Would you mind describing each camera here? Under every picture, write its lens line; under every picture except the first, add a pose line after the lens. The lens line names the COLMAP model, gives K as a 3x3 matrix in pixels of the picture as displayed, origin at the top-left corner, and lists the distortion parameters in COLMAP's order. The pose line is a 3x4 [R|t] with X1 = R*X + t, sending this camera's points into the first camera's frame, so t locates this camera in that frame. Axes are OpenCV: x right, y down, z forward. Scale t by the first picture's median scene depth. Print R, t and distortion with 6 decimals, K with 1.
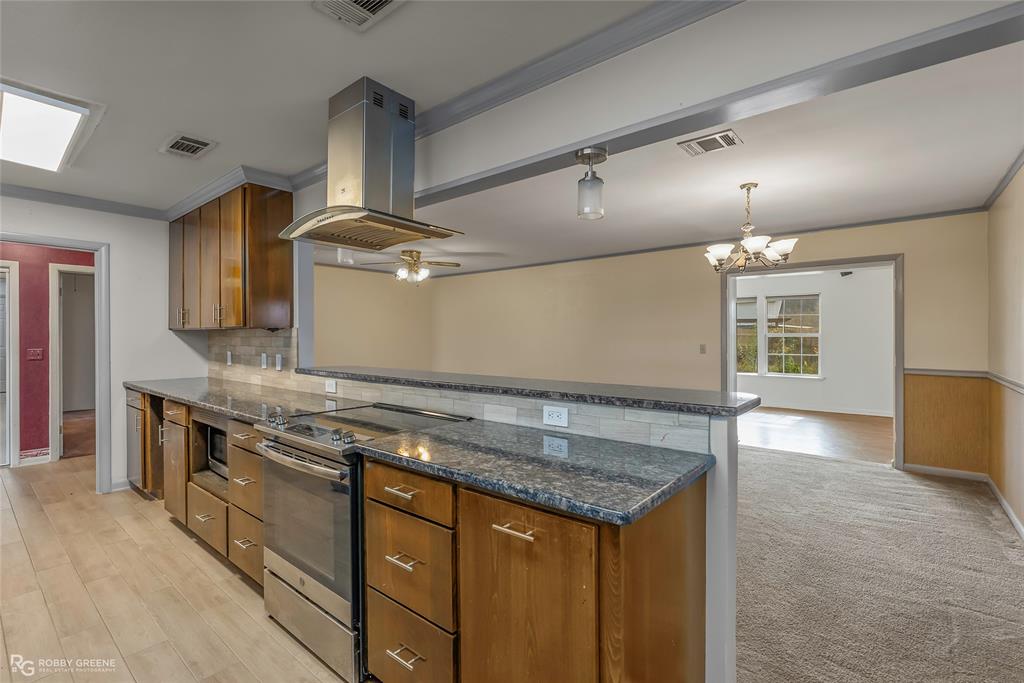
lens RADIAL K [[461.8, 0, 510.8], [0, 461.8, 337.3], [0, 0, 1]] dist [-0.003208, 0.000626]
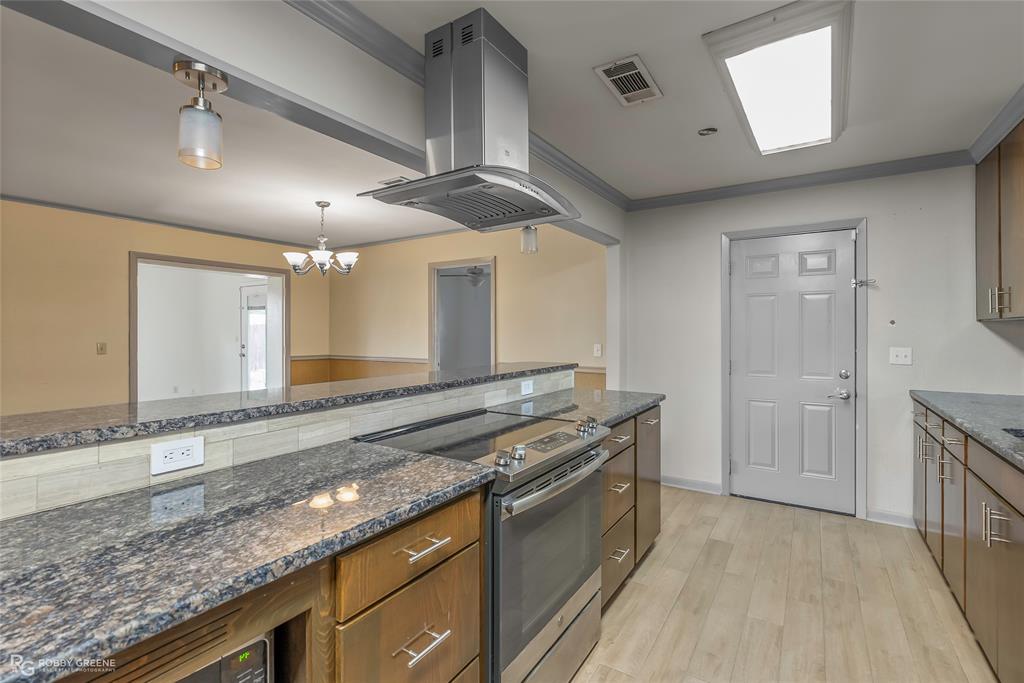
lens RADIAL K [[466.9, 0, 511.9], [0, 466.9, 330.0], [0, 0, 1]] dist [-0.005124, 0.000463]
pose [[-0.117219, 0.005648, 0.993090, -1.077284], [0.003832, 0.999979, -0.005235, 0.000699], [-0.993099, 0.003192, -0.117238, 0.986585]]
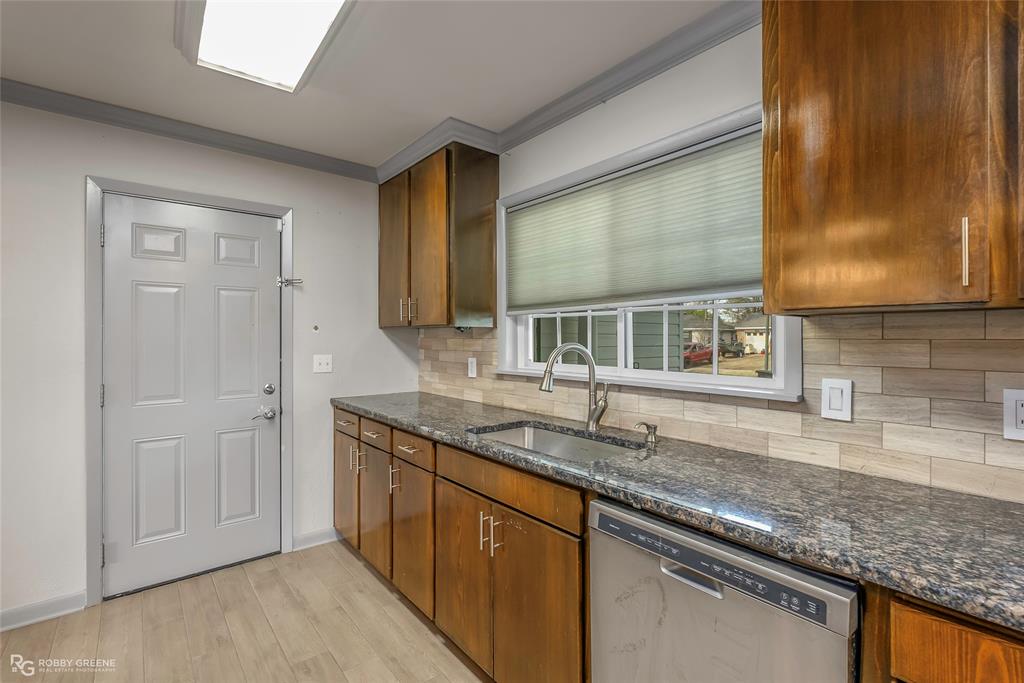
lens RADIAL K [[461.8, 0, 510.8], [0, 461.8, 337.3], [0, 0, 1]] dist [-0.003208, 0.000626]
pose [[-0.982393, 0.003507, 0.186793, -0.620652], [0.004307, 0.999983, 0.003874, -0.001881], [-0.186777, 0.004610, -0.982392, 0.860381]]
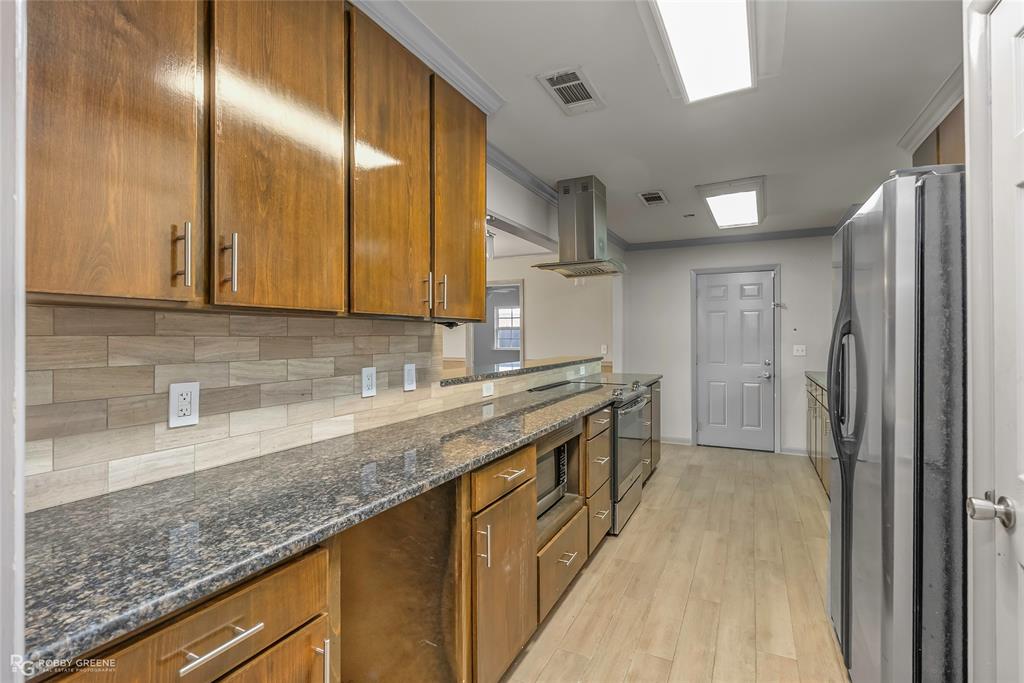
lens RADIAL K [[467.2, 0, 494.6], [0, 467.2, 332.4], [0, 0, 1]] dist [-0.041859, 0.000099]
pose [[-0.186627, 0.009439, 0.982386, -1.710686], [0.004341, 0.999952, -0.008783, 0.000234], [-0.982421, 0.002625, -0.186659, 1.513550]]
